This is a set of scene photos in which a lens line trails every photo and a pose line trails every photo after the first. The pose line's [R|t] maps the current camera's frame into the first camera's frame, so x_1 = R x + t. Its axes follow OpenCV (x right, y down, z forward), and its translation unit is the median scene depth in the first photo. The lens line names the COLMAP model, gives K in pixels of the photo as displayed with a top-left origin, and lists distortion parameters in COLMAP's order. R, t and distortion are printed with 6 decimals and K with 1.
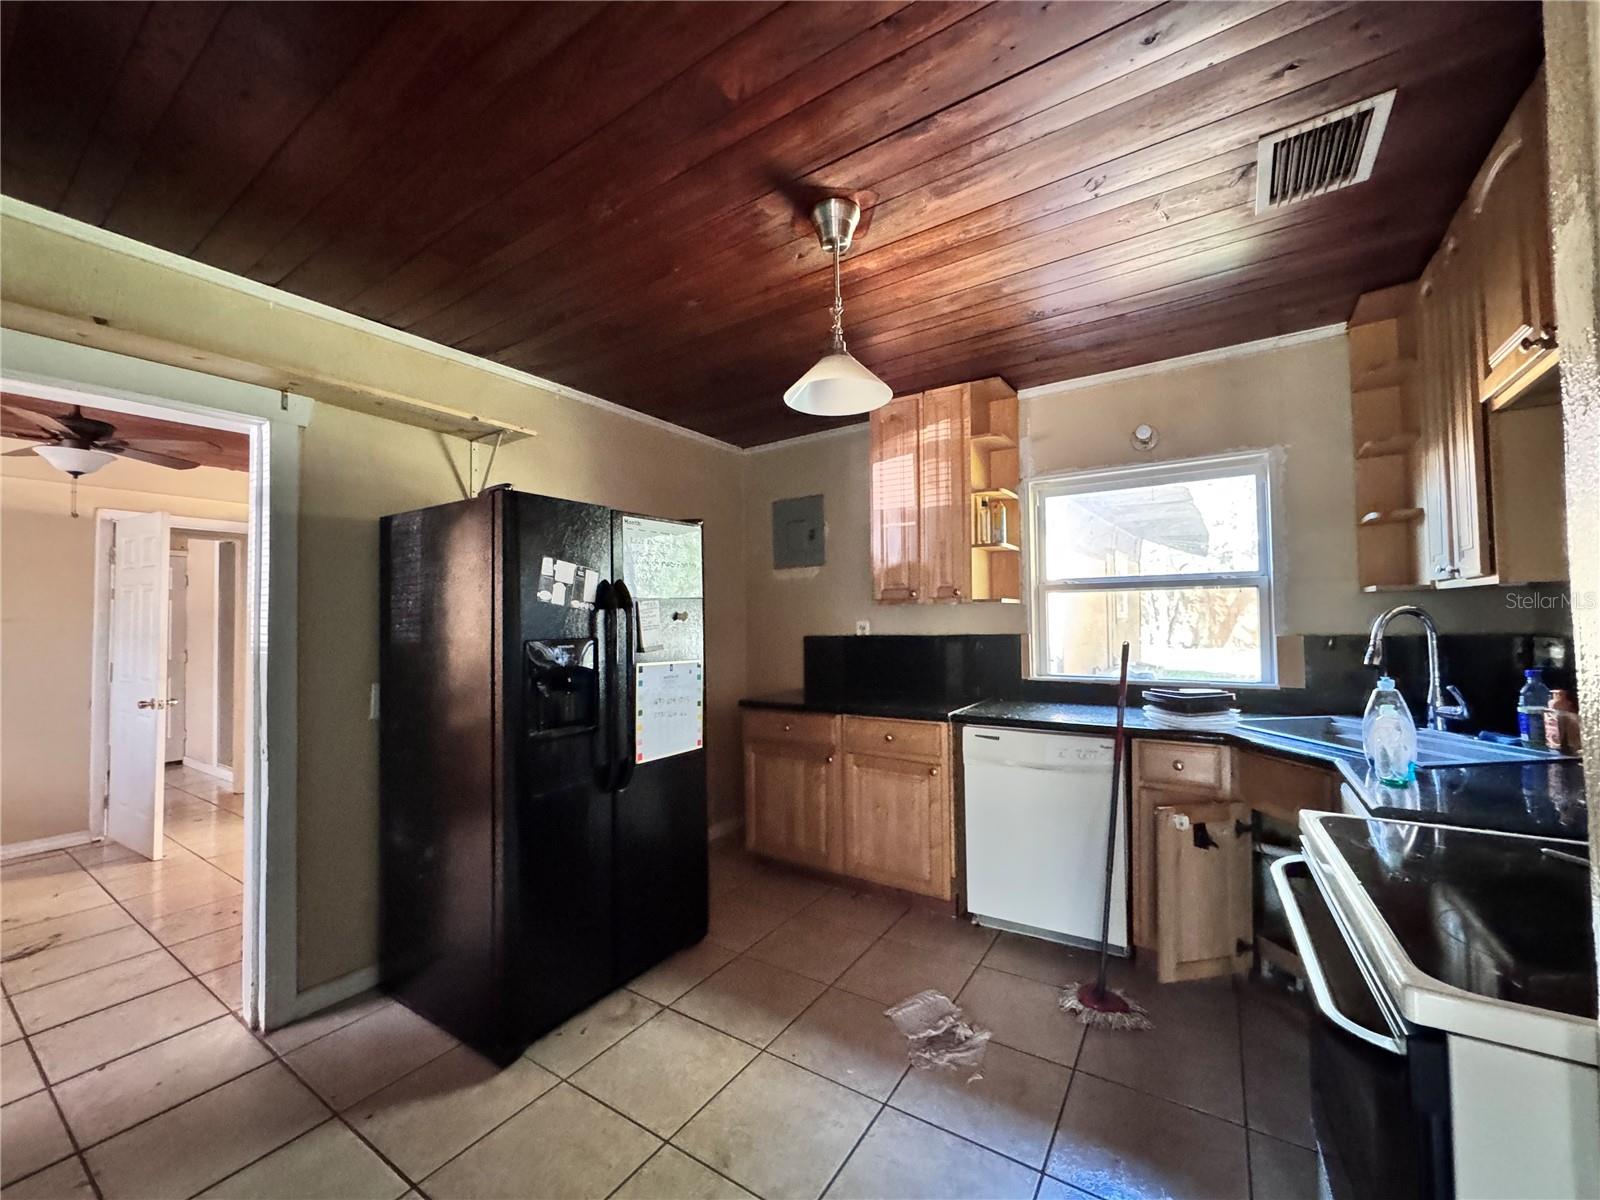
lens RADIAL K [[638.5, 0, 798.4], [0, 638.5, 599.0], [0, 0, 1]] dist [-0.001080, -0.000262]
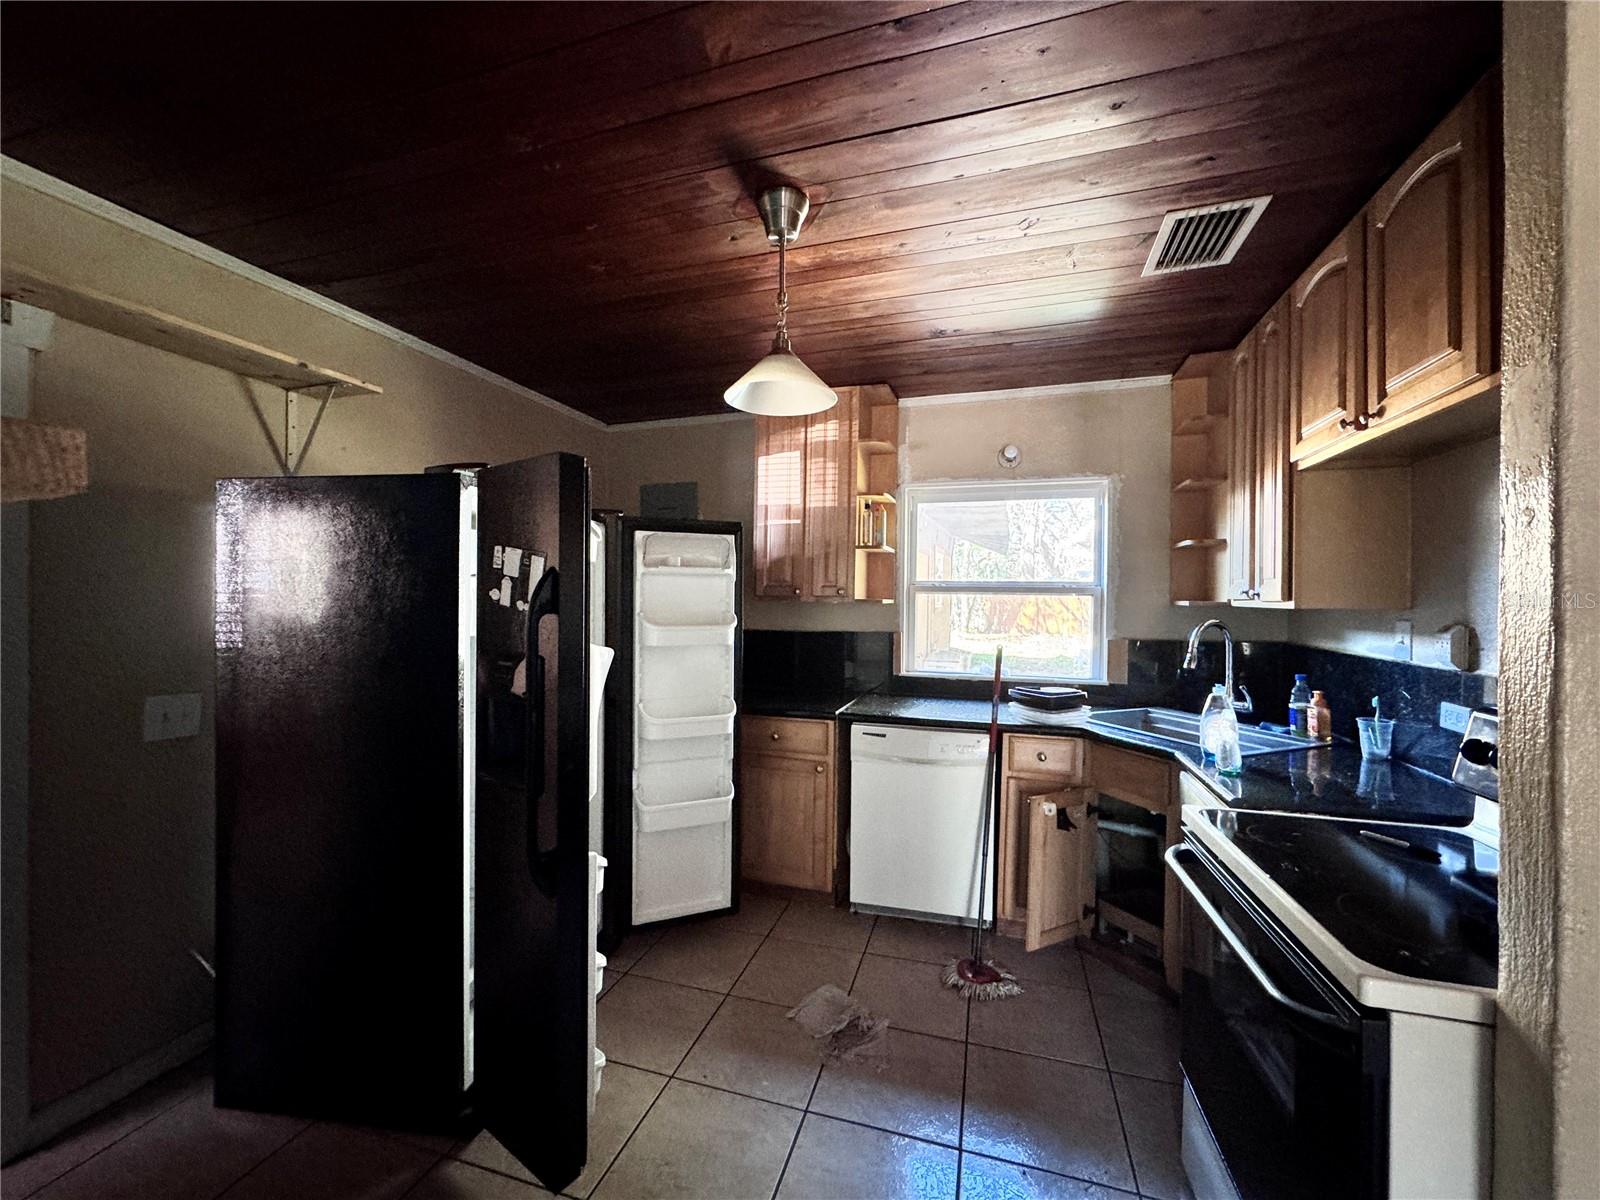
lens RADIAL K [[638.5, 0, 798.4], [0, 638.5, 599.0], [0, 0, 1]] dist [-0.001080, -0.000262]
pose [[0.960130, 0.023666, 0.278551, -0.127726], [-0.032611, 0.999089, 0.027521, -0.031701], [-0.277646, -0.035507, 0.960027, 0.046617]]
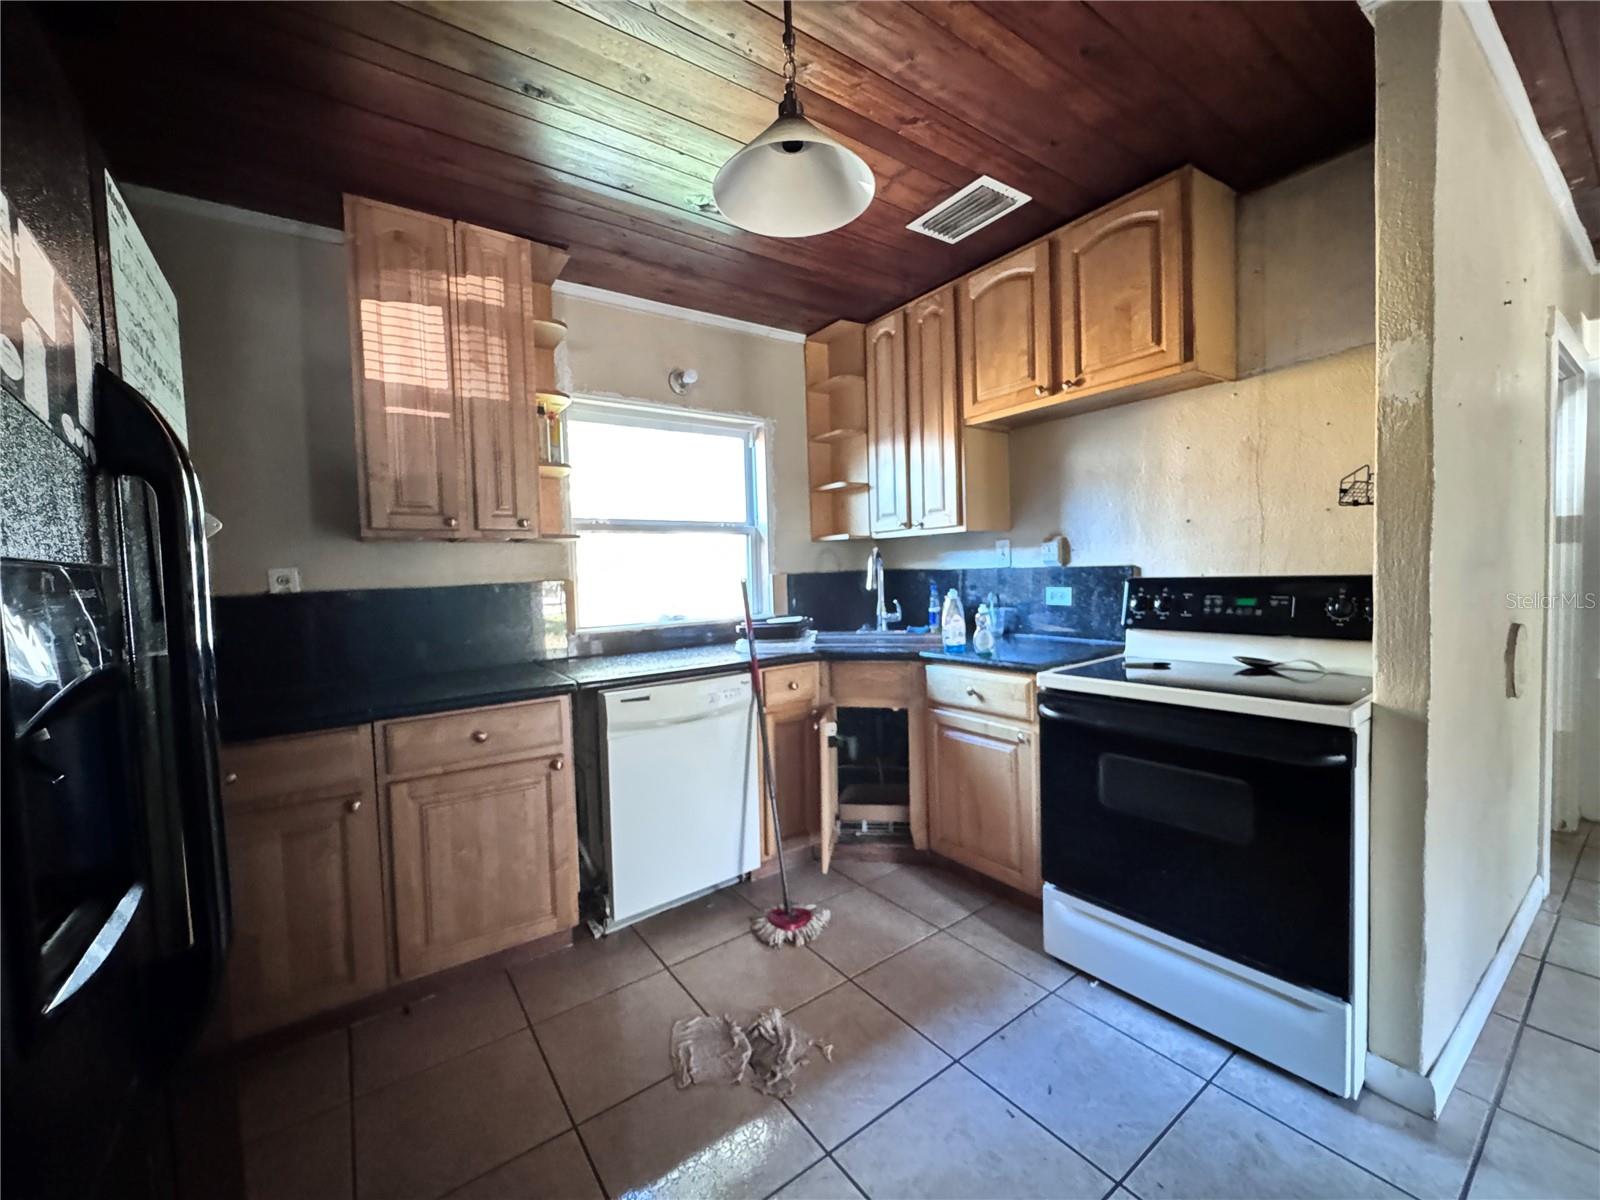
lens RADIAL K [[642.5, 0, 800.0], [0, 642.5, 600.0], [0, 0, 1]] dist [-0.000304, -0.000099]
pose [[0.351747, -0.041274, 0.935185, -0.426835], [-0.002316, 0.998986, 0.044961, 0.055312], [-0.936092, -0.017981, 0.351295, 0.557340]]
